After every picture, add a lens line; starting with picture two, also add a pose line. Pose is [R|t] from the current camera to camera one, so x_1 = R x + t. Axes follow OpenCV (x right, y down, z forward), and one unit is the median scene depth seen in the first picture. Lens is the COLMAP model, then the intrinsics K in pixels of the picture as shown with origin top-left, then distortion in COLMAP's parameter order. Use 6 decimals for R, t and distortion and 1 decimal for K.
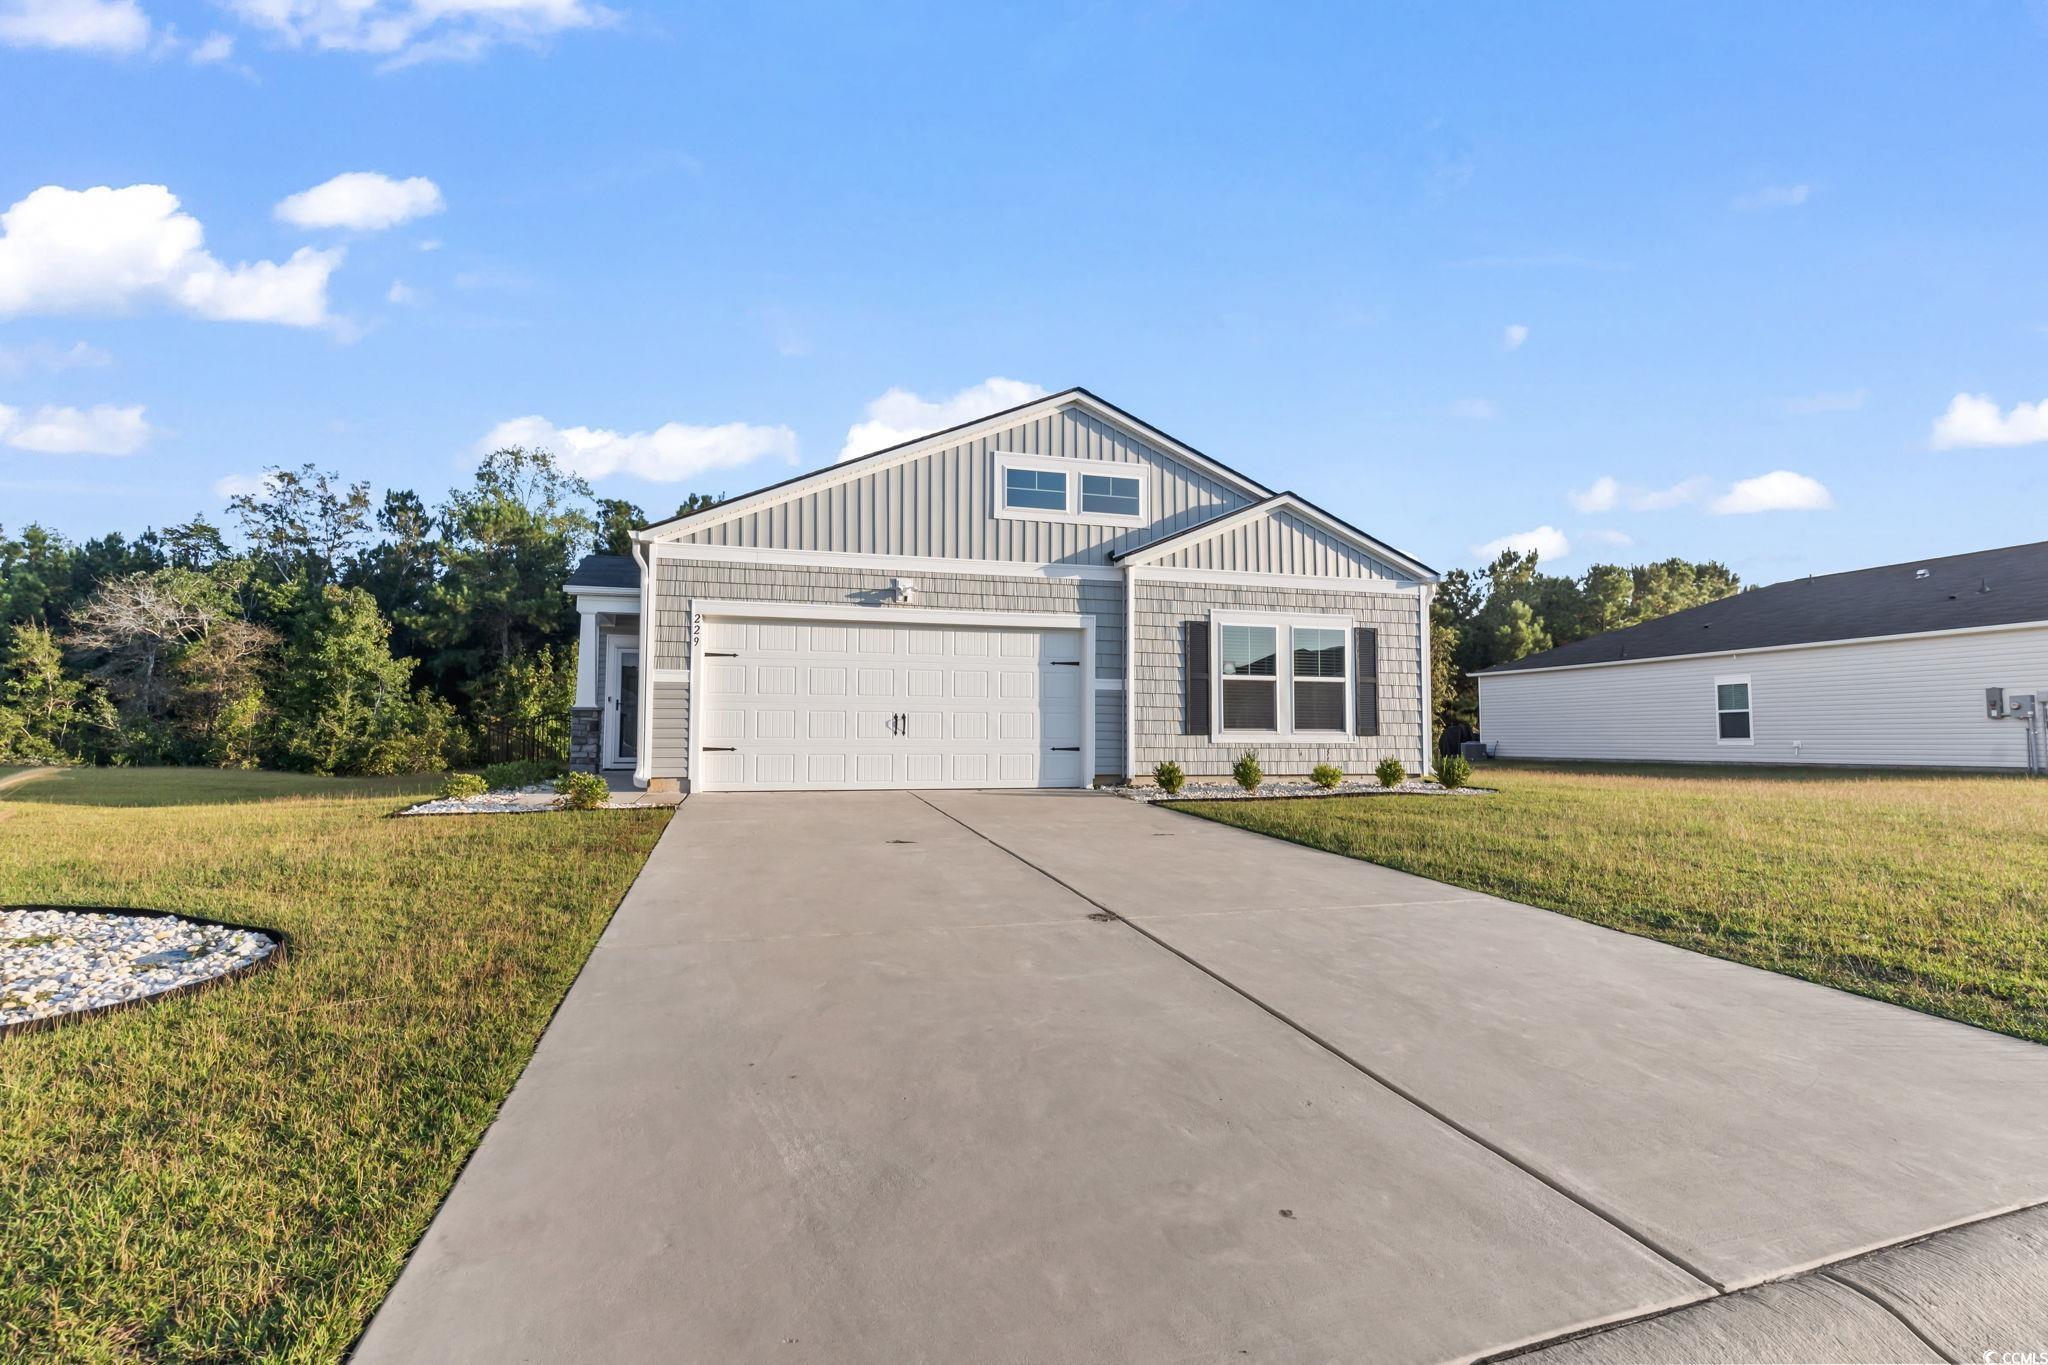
lens RADIAL K [[974.5, 0, 1060.9], [0, 974.5, 664.2], [0, 0, 1]] dist [0.000597, 0.000095]
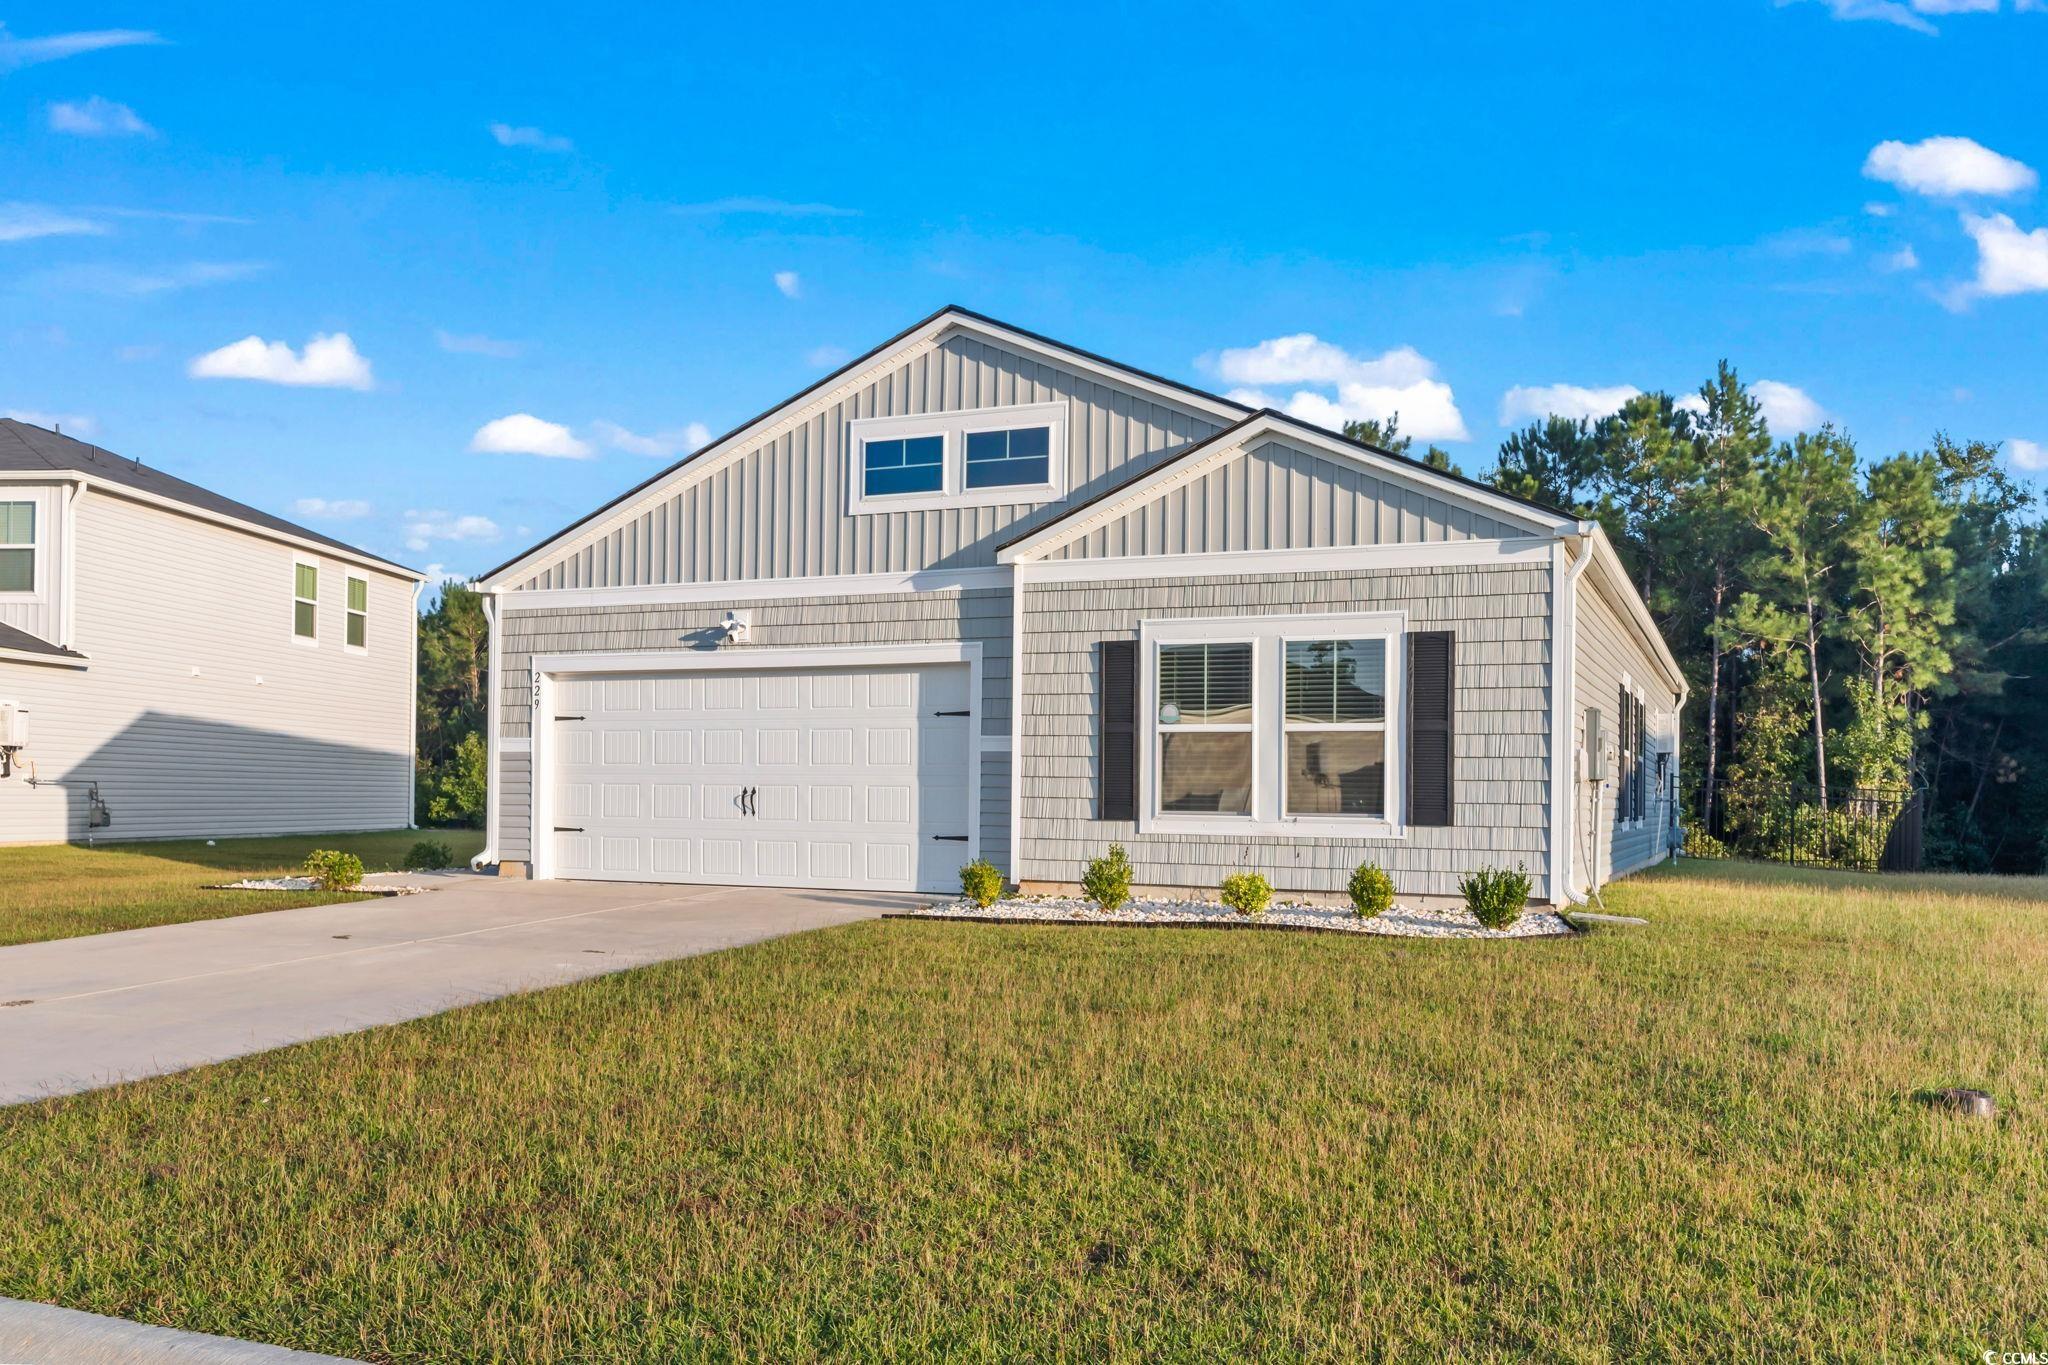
lens RADIAL K [[1652.0, 0, 1020.8], [0, 1652.0, 789.7], [0, 0, 1]] dist [-0.002452, 0.092646]
pose [[0.765901, -0.001124, -0.642957, 0.789426], [0.032798, 0.998765, 0.037323, 0.010446], [0.642121, -0.049673, 0.764992, 0.137093]]
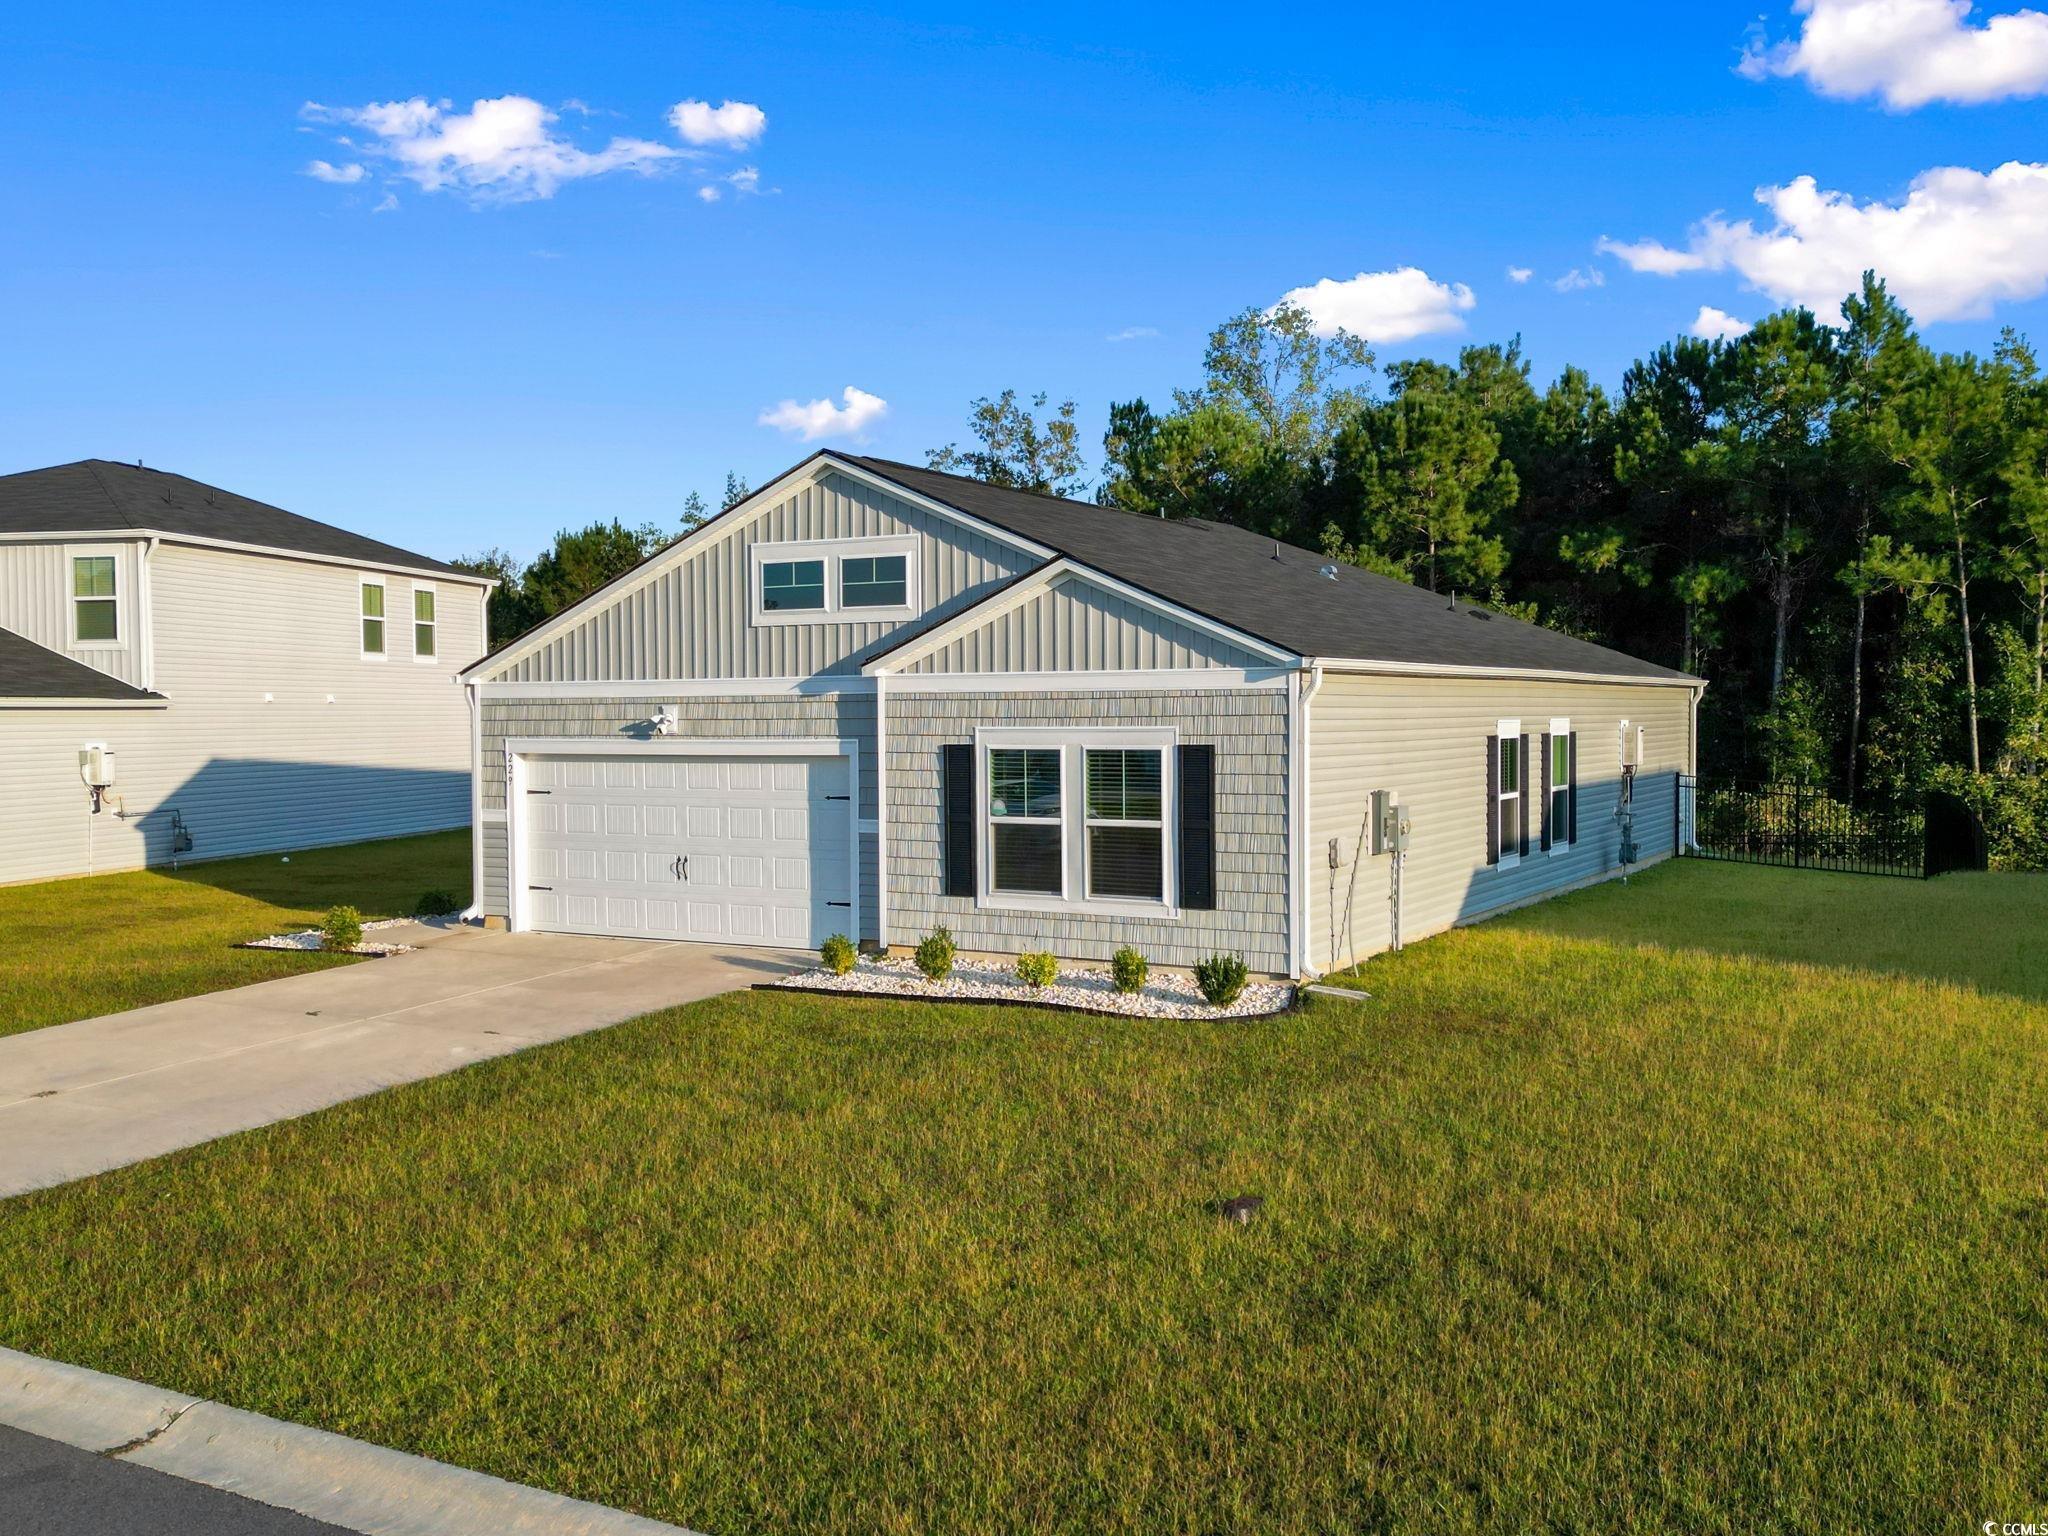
lens RADIAL K [[1823.1, 0, 1024.0], [0, 1823.1, 768.0], [0, 0, 1]] dist [0.122926, -0.007933]
pose [[0.687168, 0.012205, -0.726396, 1.202123], [0.058818, 0.995642, 0.072371, -0.125487], [0.724114, -0.092456, 0.683455, 0.082855]]
